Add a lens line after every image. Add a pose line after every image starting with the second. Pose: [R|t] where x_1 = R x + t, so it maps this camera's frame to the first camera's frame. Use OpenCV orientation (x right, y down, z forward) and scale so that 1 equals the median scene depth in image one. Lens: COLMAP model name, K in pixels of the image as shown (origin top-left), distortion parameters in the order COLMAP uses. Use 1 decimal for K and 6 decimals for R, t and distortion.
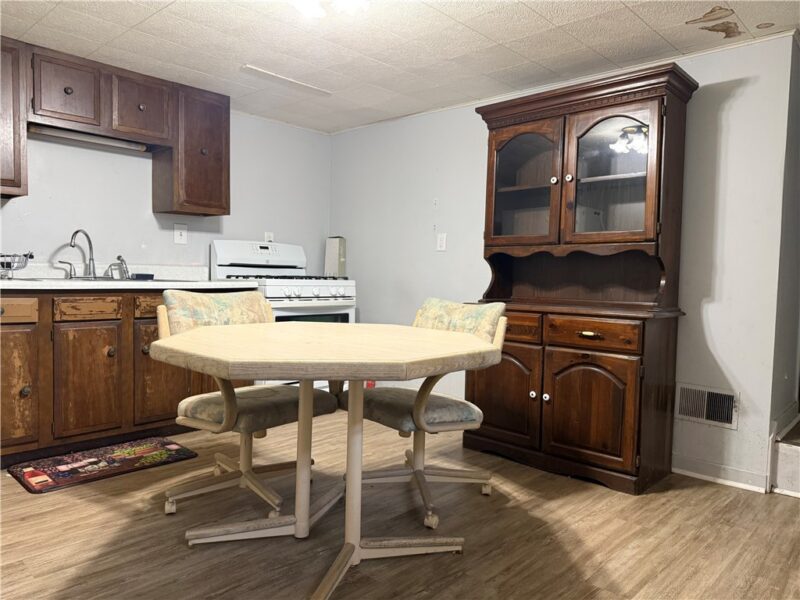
lens RADIAL K [[560.2, 0, 406.0], [0, 560.2, 301.7], [0, 0, 1]] dist [0.025637, -0.013241]
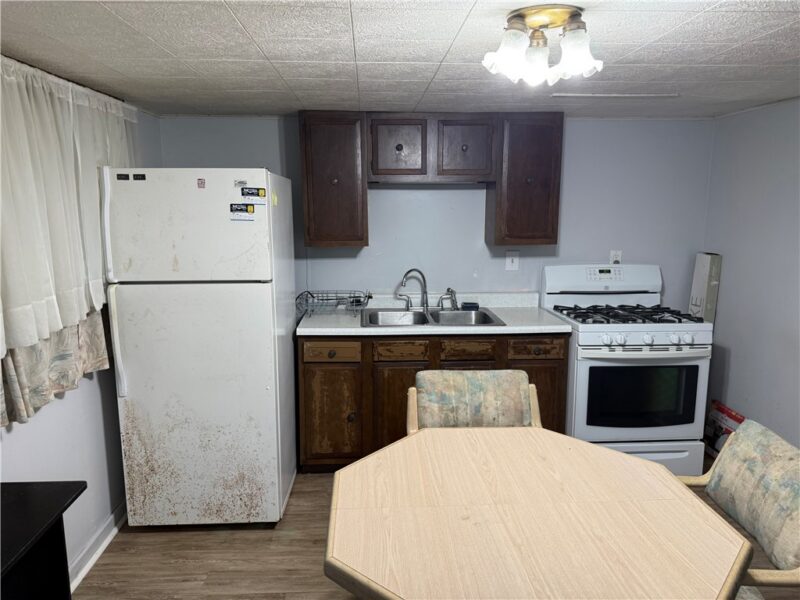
lens RADIAL K [[560.2, 0, 400.6], [0, 560.2, 300.5], [0, 0, 1]] dist [0.025637, -0.013241]
pose [[0.722396, 0.098049, -0.684493, 0.162823], [-0.028258, 0.993255, 0.112455, -0.184926], [0.690902, -0.061895, 0.720294, 0.181611]]
